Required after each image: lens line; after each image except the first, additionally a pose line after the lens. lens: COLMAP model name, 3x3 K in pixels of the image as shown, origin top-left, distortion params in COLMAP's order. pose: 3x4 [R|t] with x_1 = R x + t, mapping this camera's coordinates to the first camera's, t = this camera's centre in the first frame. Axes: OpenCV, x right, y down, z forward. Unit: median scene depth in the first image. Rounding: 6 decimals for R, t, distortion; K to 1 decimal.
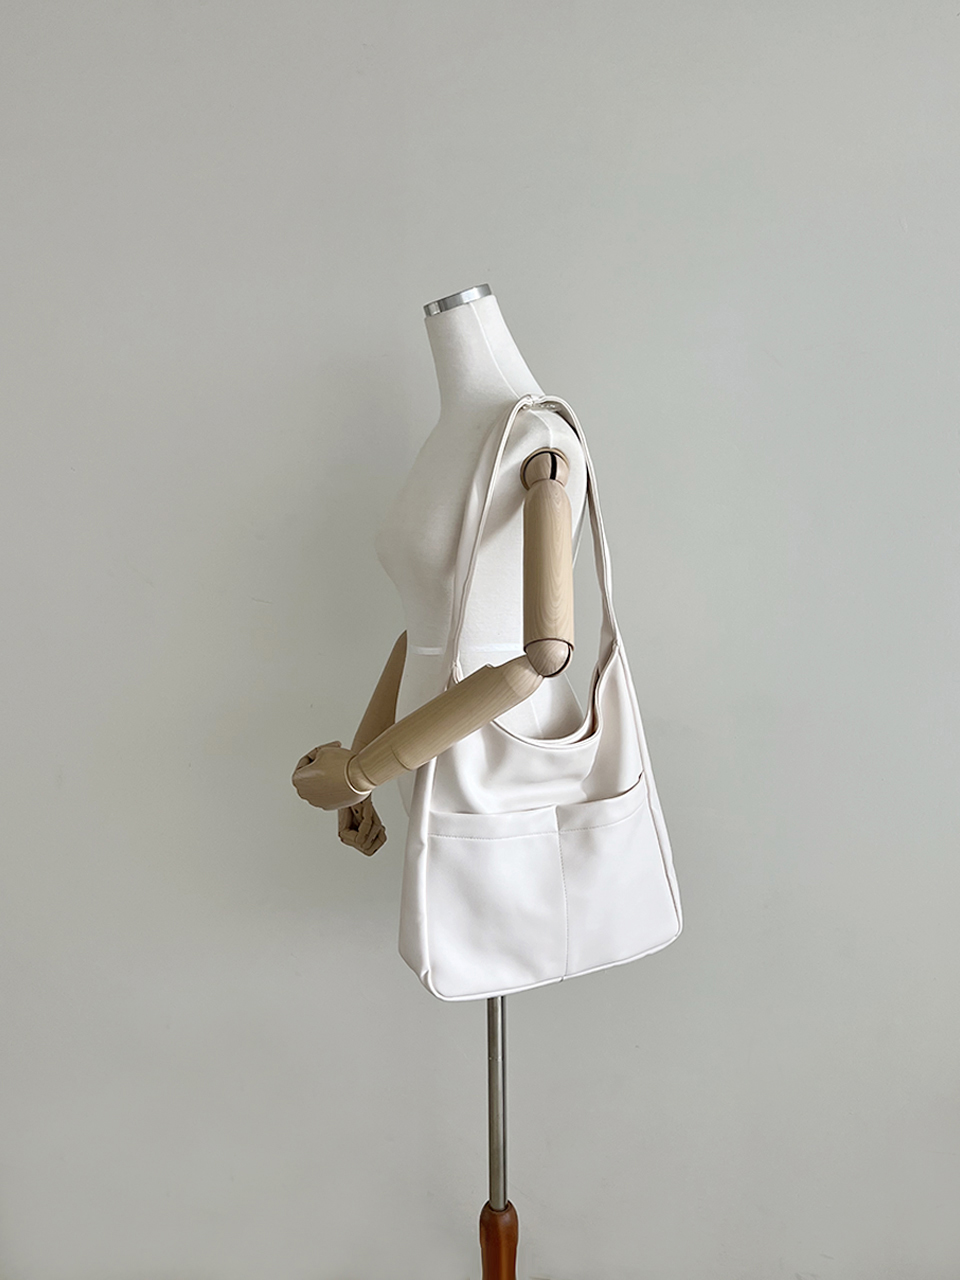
lens RADIAL K [[983.1, 0, 482.2], [0, 983.1, 649.3], [0, 0, 1]] dist [0.035634, -0.060232]
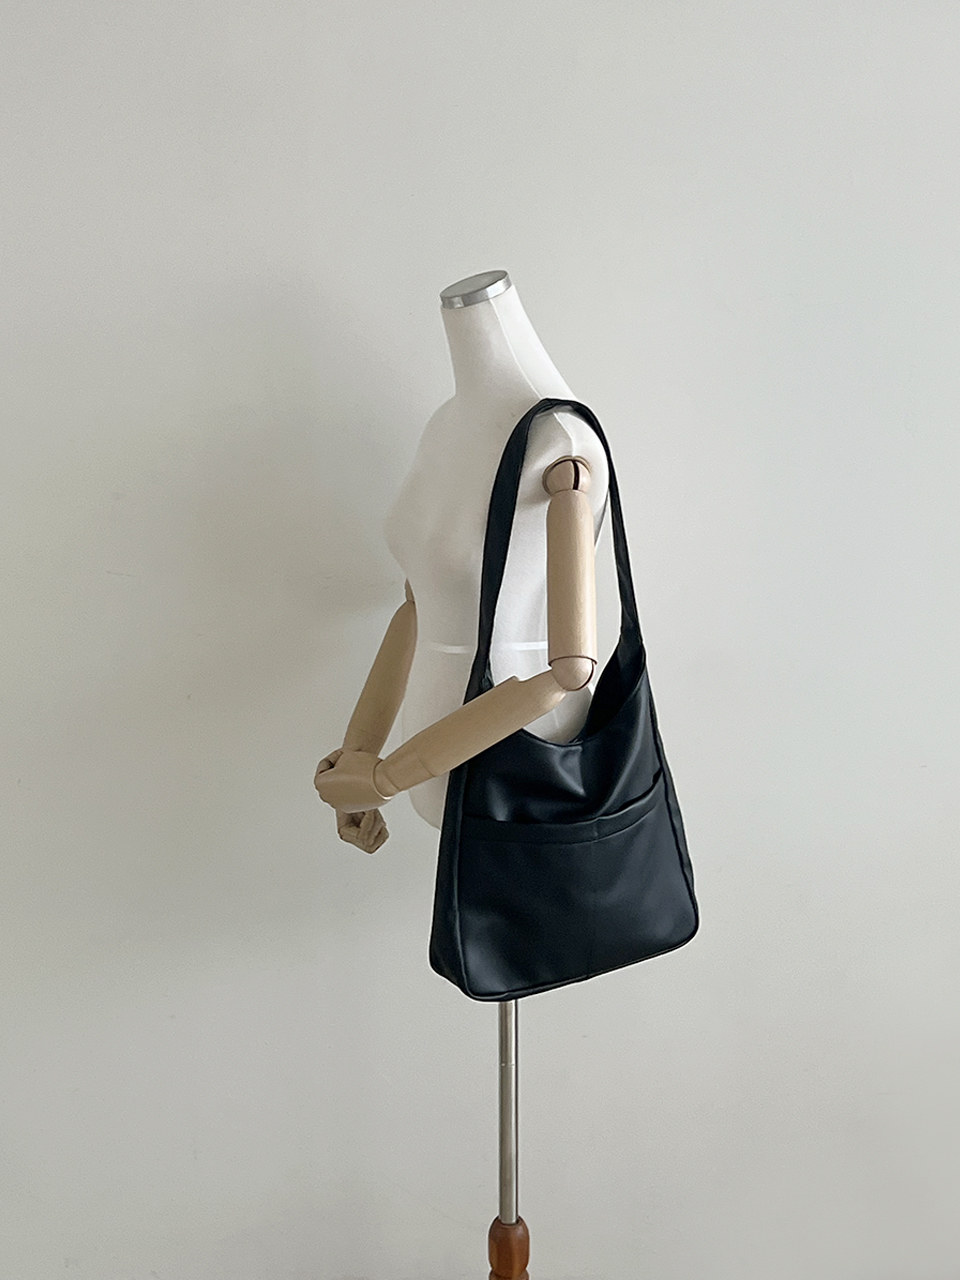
lens RADIAL K [[1926.2, 0, 478.9], [0, 1926.2, 637.0], [0, 0, 1]] dist [0.104289, 0.000000]
pose [[0.998808, -0.009176, 0.047950, -0.116901], [0.003539, 0.993204, 0.116334, -0.240008], [-0.048692, -0.116025, 0.992052, -0.922124]]
